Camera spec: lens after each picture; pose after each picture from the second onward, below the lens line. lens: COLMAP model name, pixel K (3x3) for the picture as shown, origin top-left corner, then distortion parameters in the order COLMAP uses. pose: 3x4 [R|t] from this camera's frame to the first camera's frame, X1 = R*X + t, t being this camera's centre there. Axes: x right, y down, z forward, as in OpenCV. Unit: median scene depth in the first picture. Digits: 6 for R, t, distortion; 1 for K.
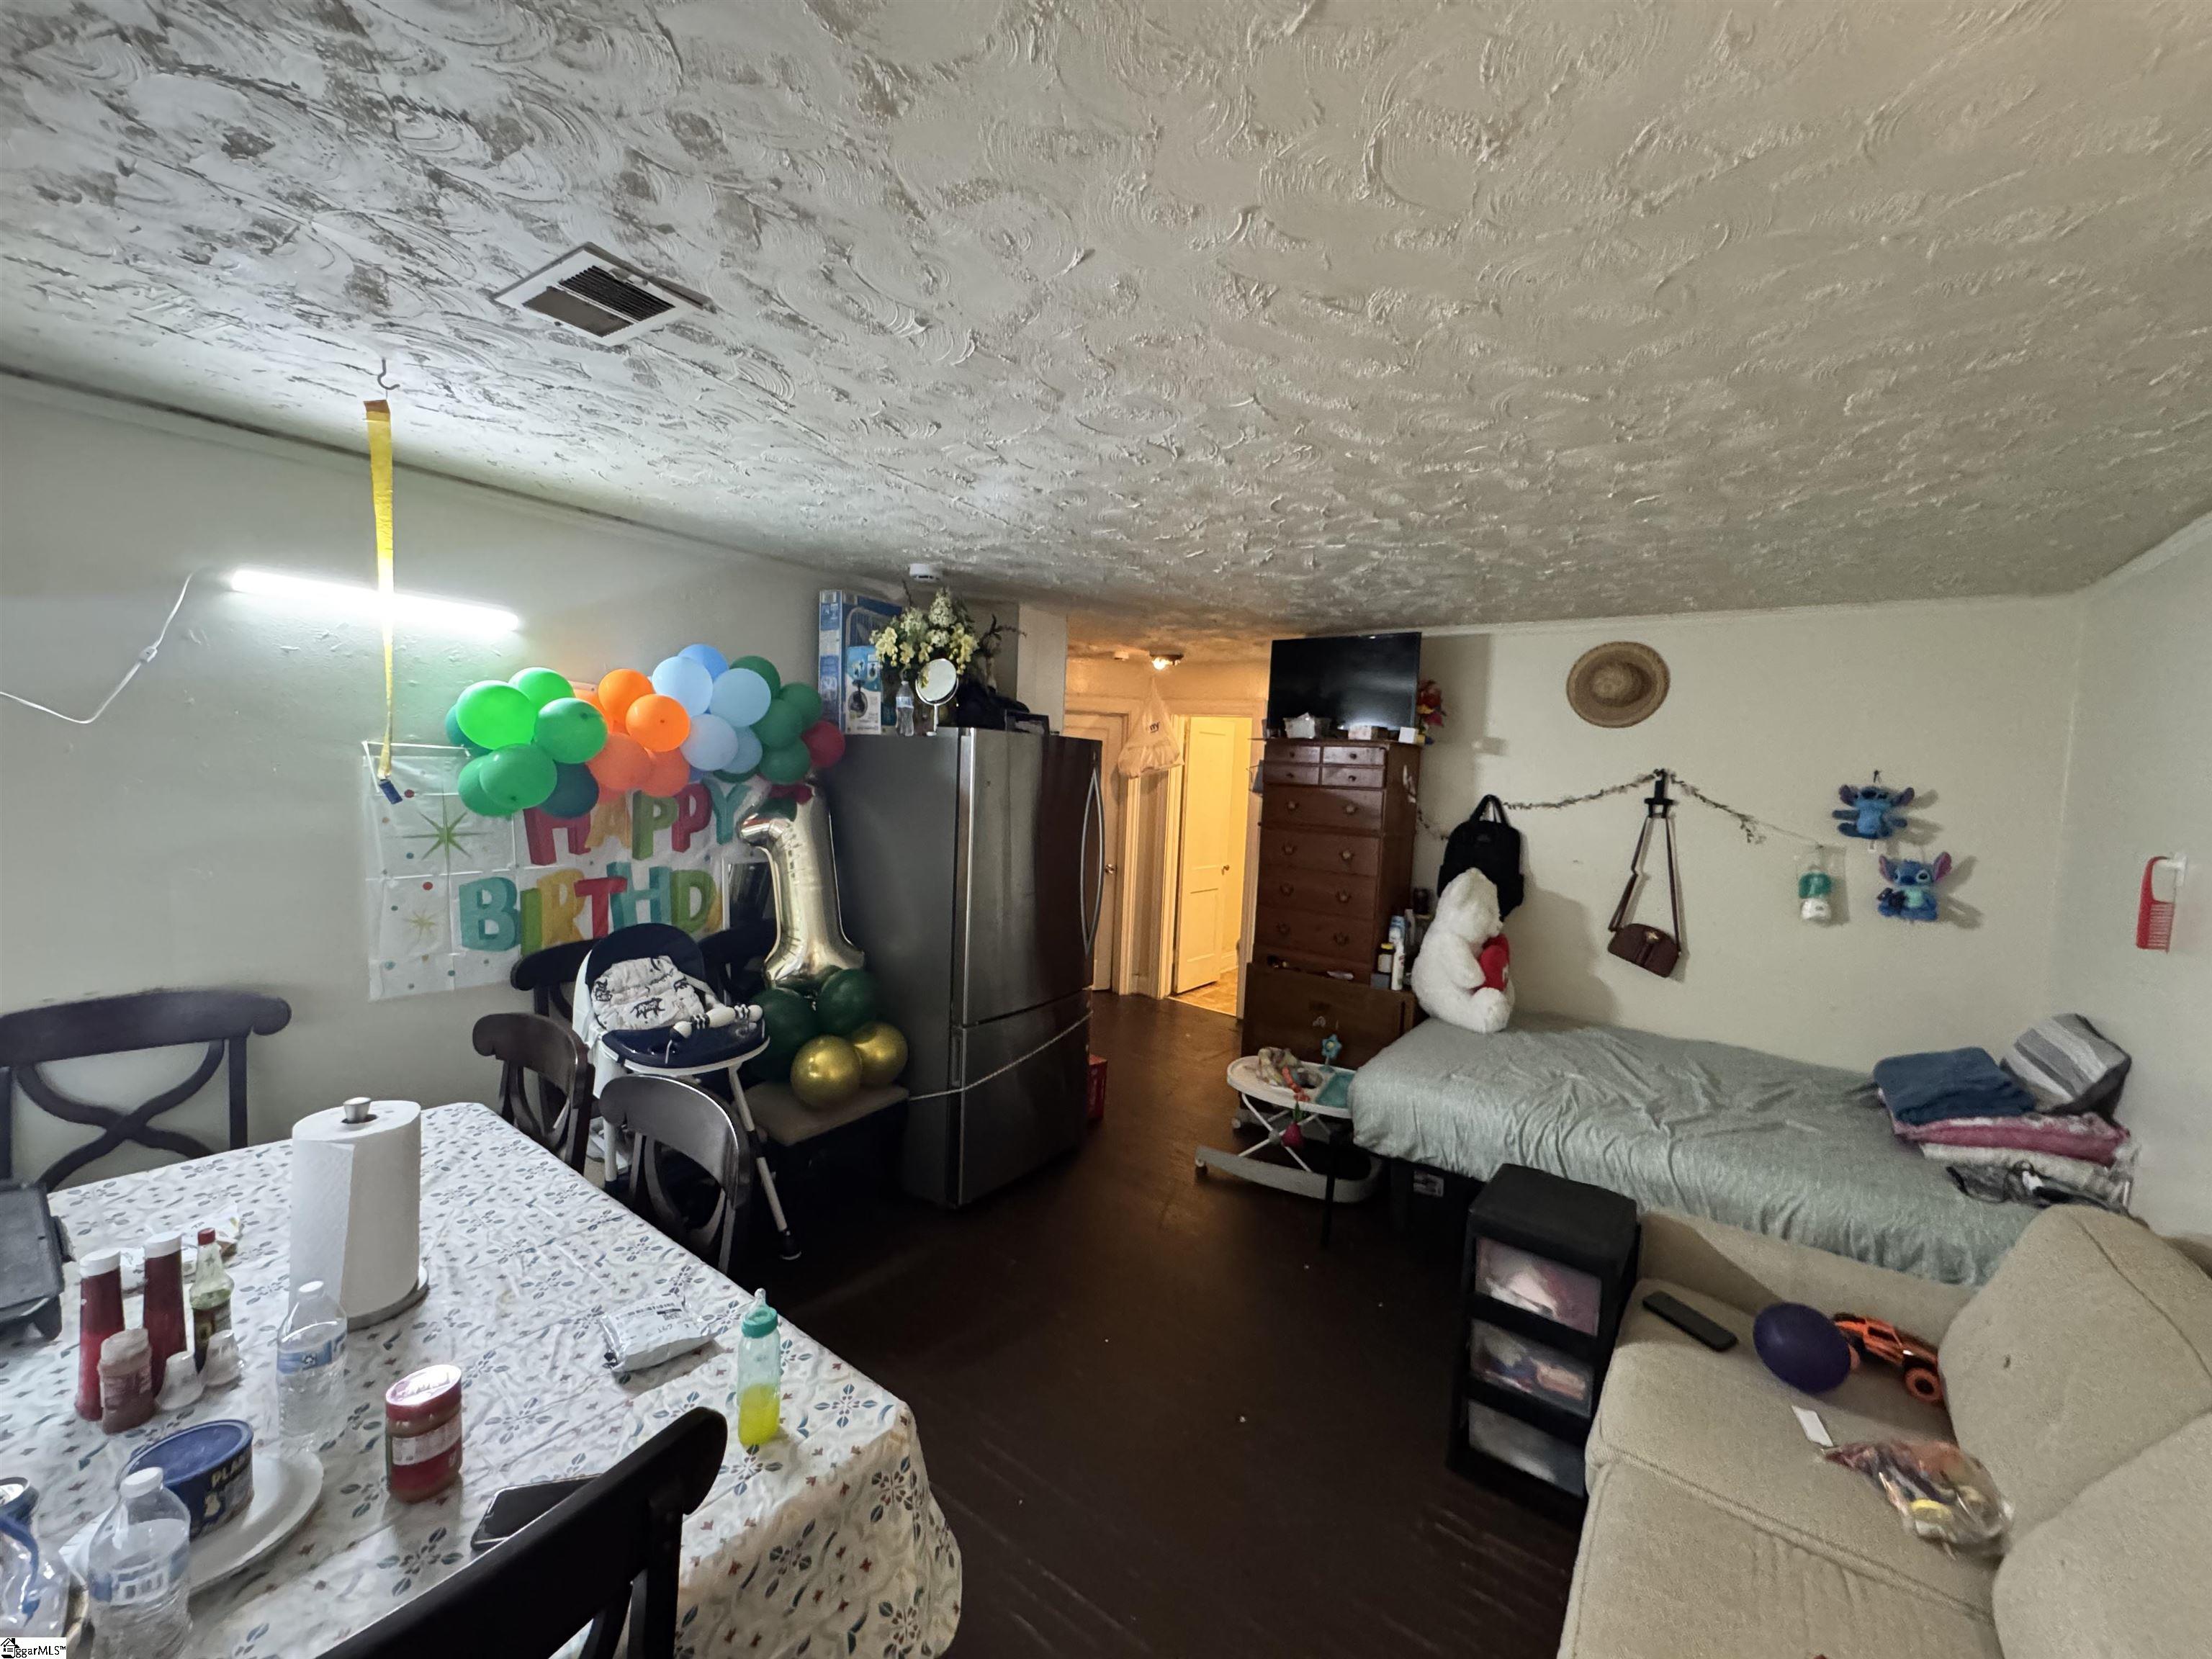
lens RADIAL K [[875.7, 0, 1105.5], [0, 875.7, 830.4], [0, 0, 1]] dist [0.001062, 0.000064]
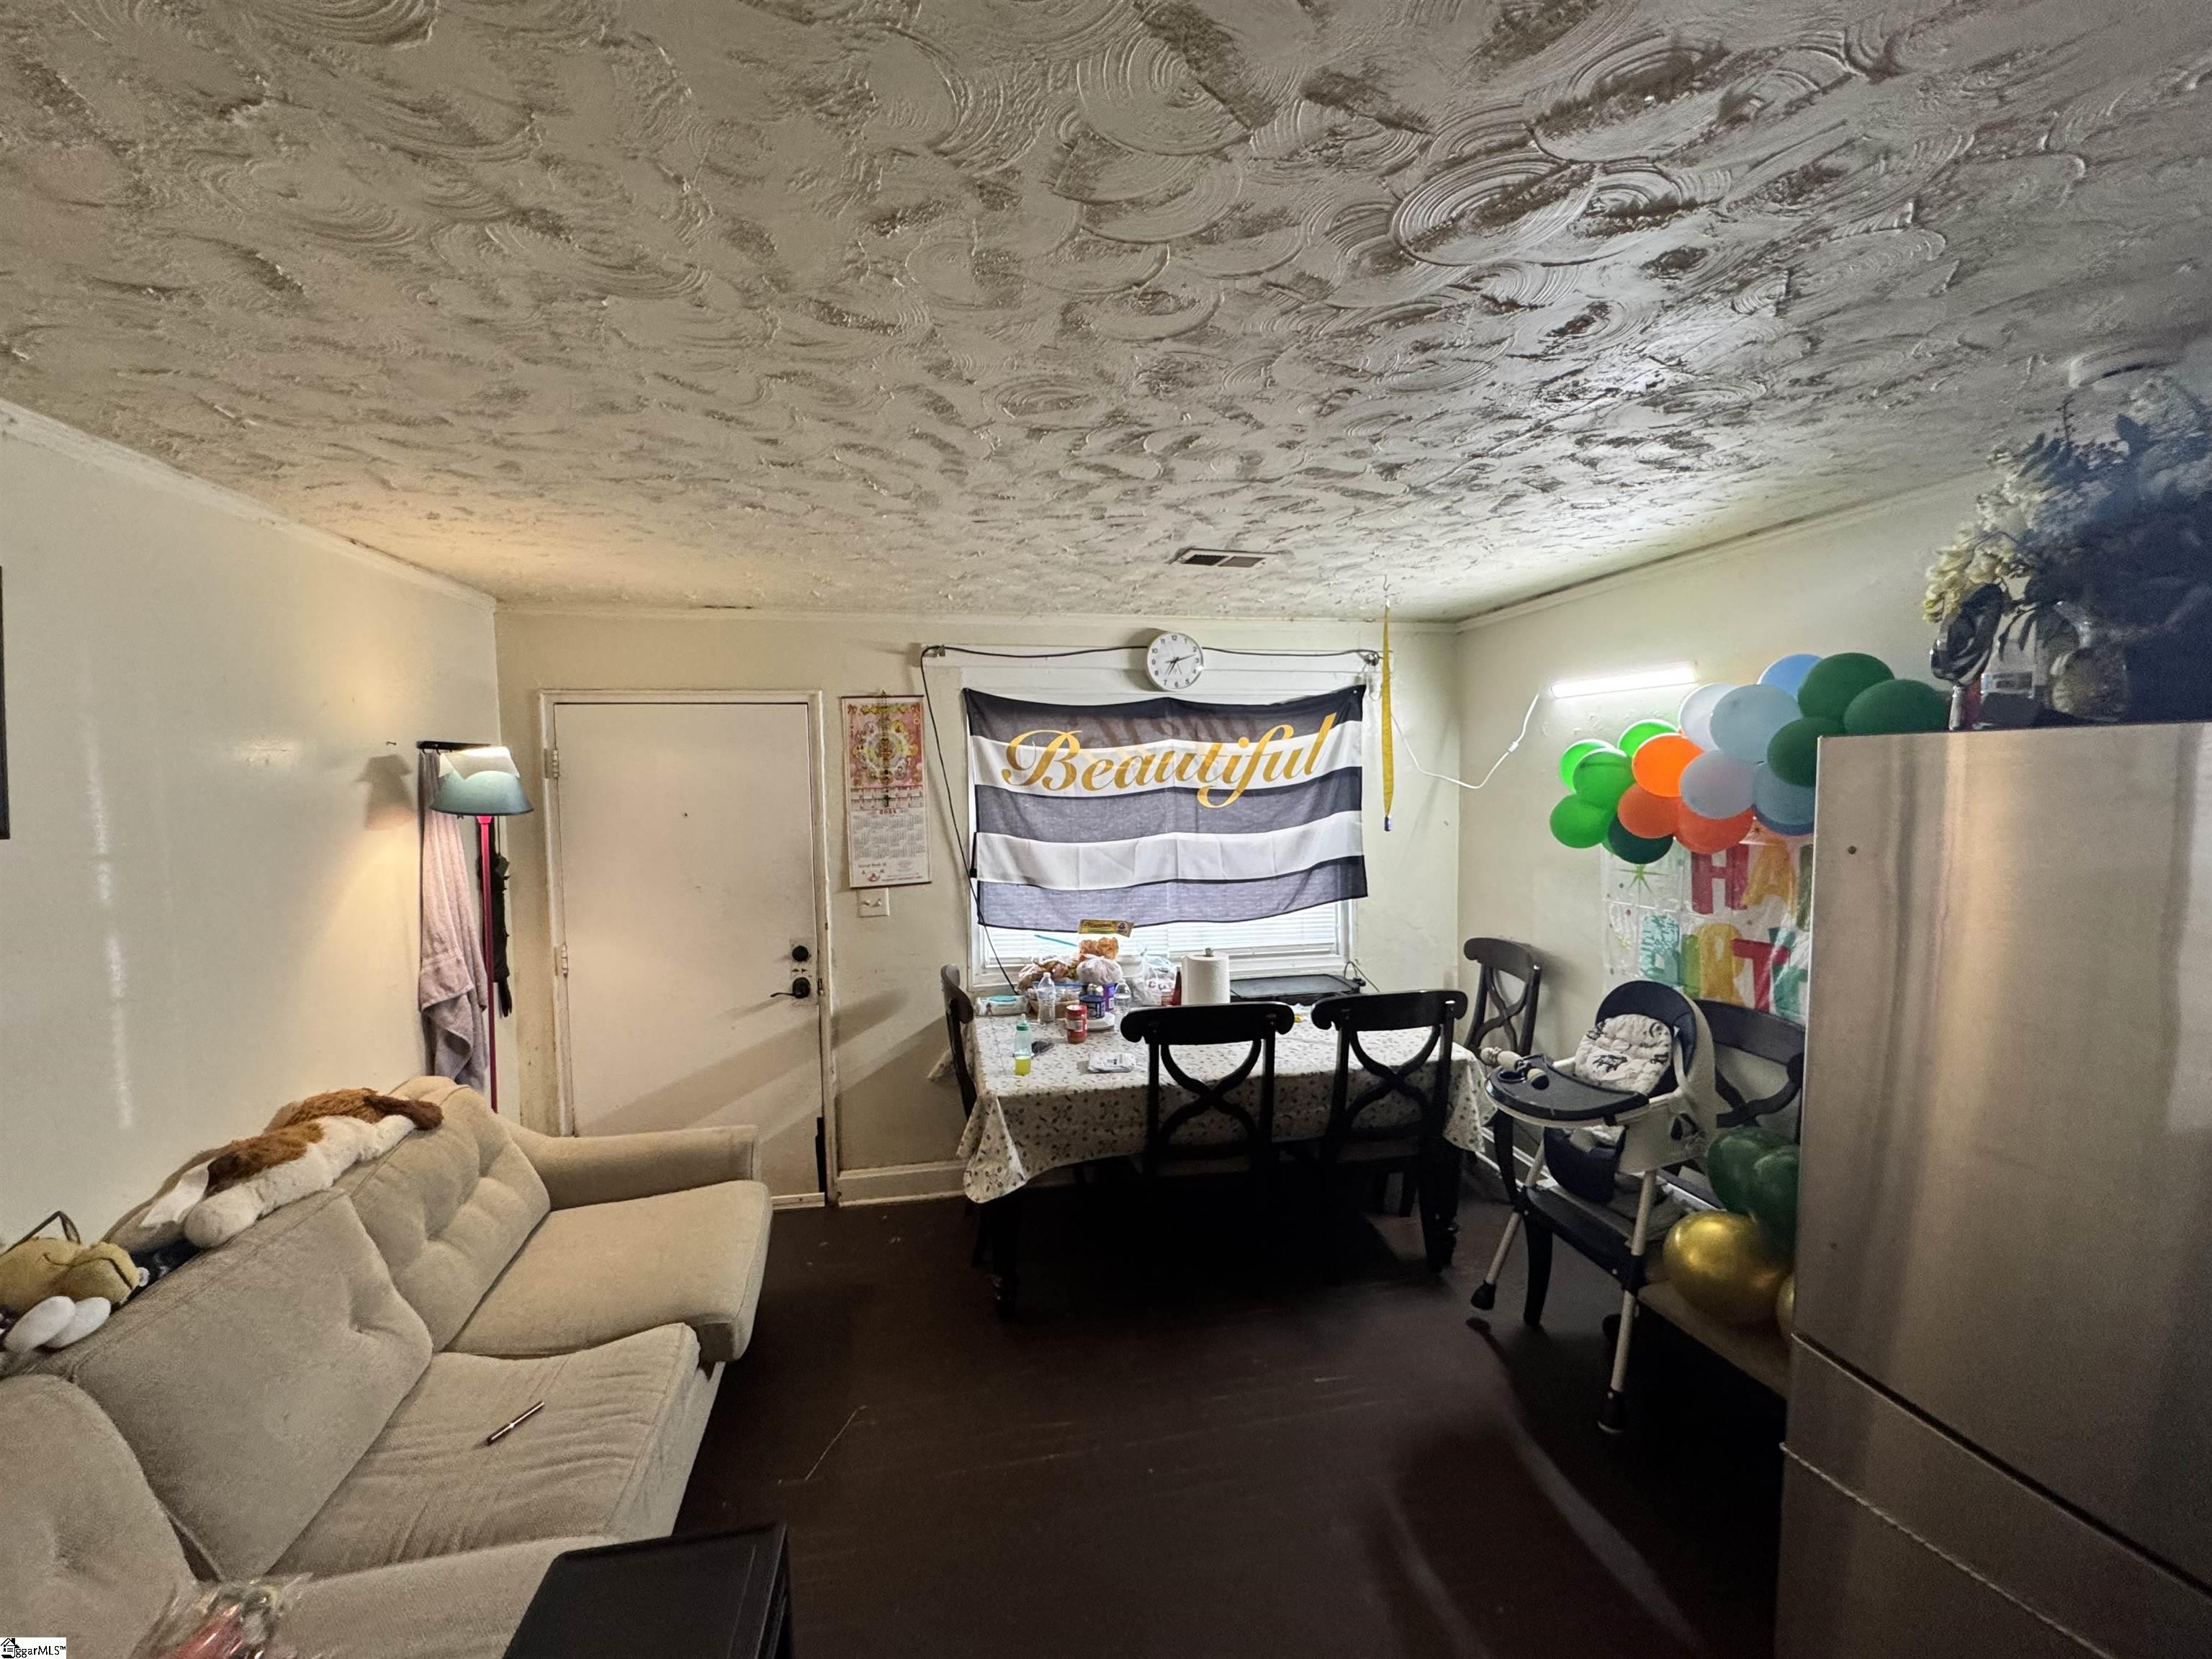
lens RADIAL K [[875.7, 0, 1106.1], [0, 875.7, 827.2], [0, 0, 1]] dist [0.001062, 0.000064]
pose [[-0.679806, 0.016771, -0.733200, 0.523643], [-0.066511, 0.994209, 0.084409, -0.093077], [0.730369, 0.106148, -0.674754, 1.140319]]
